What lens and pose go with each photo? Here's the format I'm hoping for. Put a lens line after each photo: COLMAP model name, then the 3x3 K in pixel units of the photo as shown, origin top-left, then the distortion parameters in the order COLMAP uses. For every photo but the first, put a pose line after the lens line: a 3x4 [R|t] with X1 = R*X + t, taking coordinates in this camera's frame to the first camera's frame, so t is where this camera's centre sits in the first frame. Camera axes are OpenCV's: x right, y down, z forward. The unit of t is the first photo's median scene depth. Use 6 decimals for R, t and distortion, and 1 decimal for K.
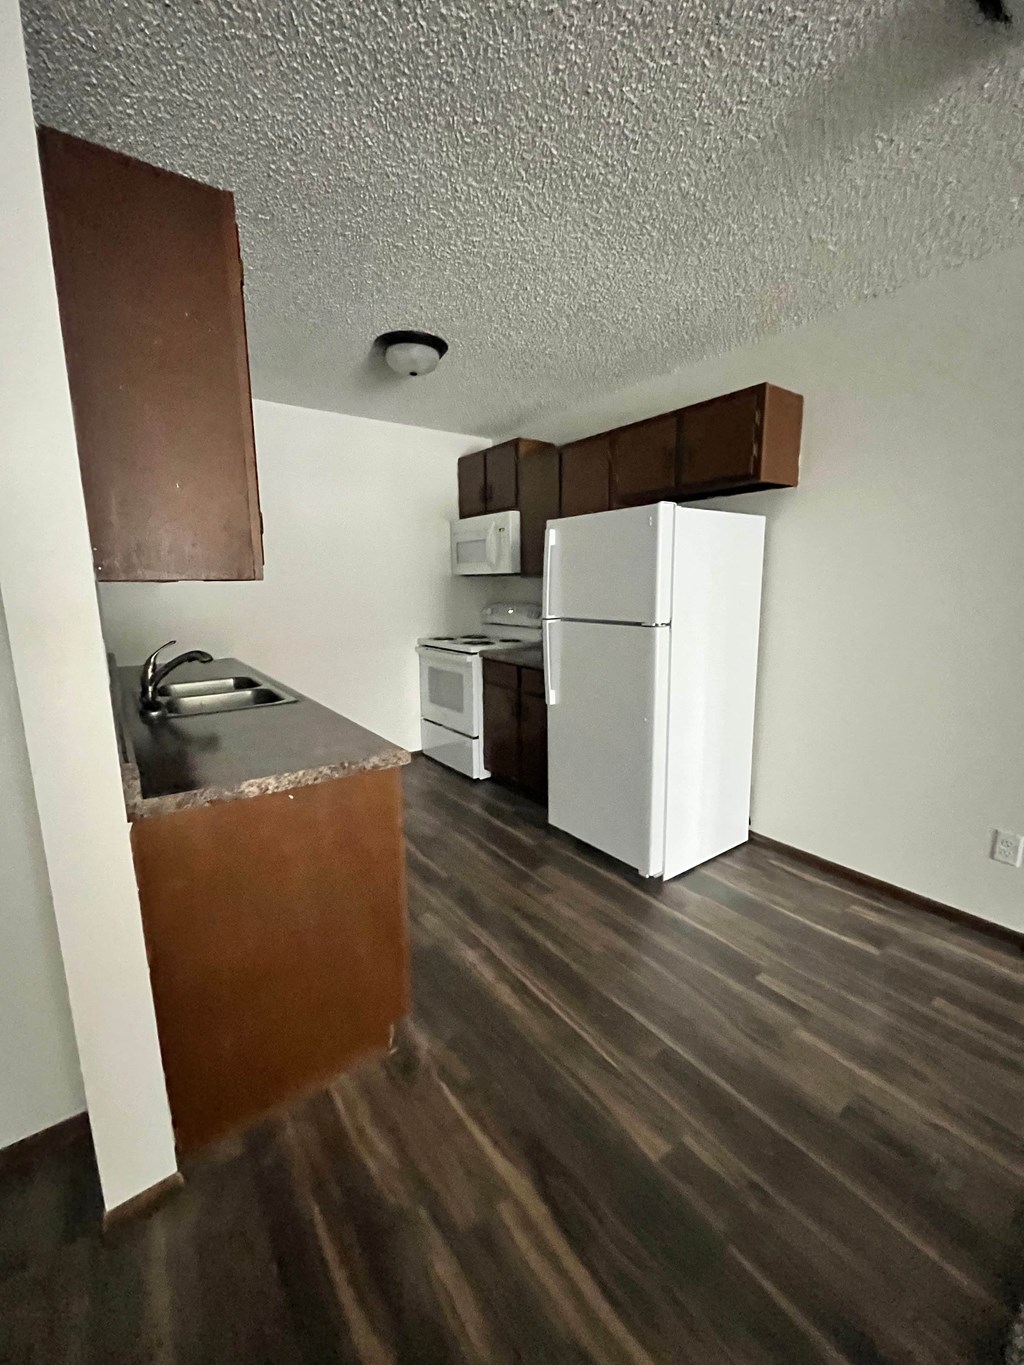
lens RADIAL K [[554.9, 0, 515.7], [0, 554.9, 679.8], [0, 0, 1]] dist [-0.004044, 0.000252]
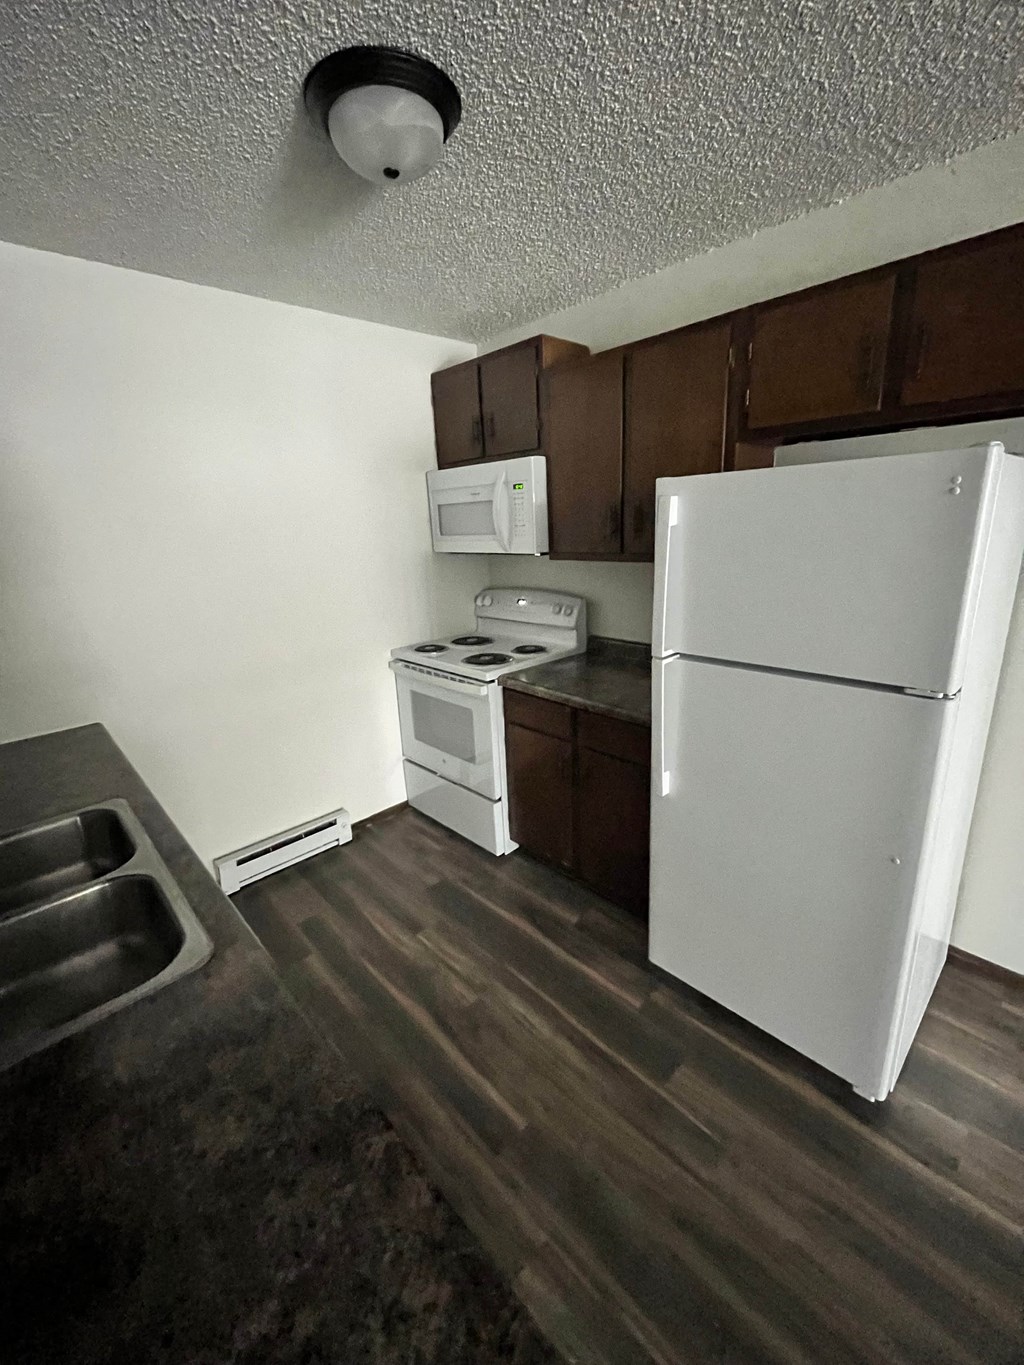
lens RADIAL K [[554.9, 0, 516.5], [0, 554.9, 682.7], [0, 0, 1]] dist [-0.004044, 0.000252]
pose [[0.991327, -0.069633, 0.111454, -0.164035], [0.057143, 0.992111, 0.111578, -0.163960], [-0.118344, -0.104242, 0.987486, 0.476227]]
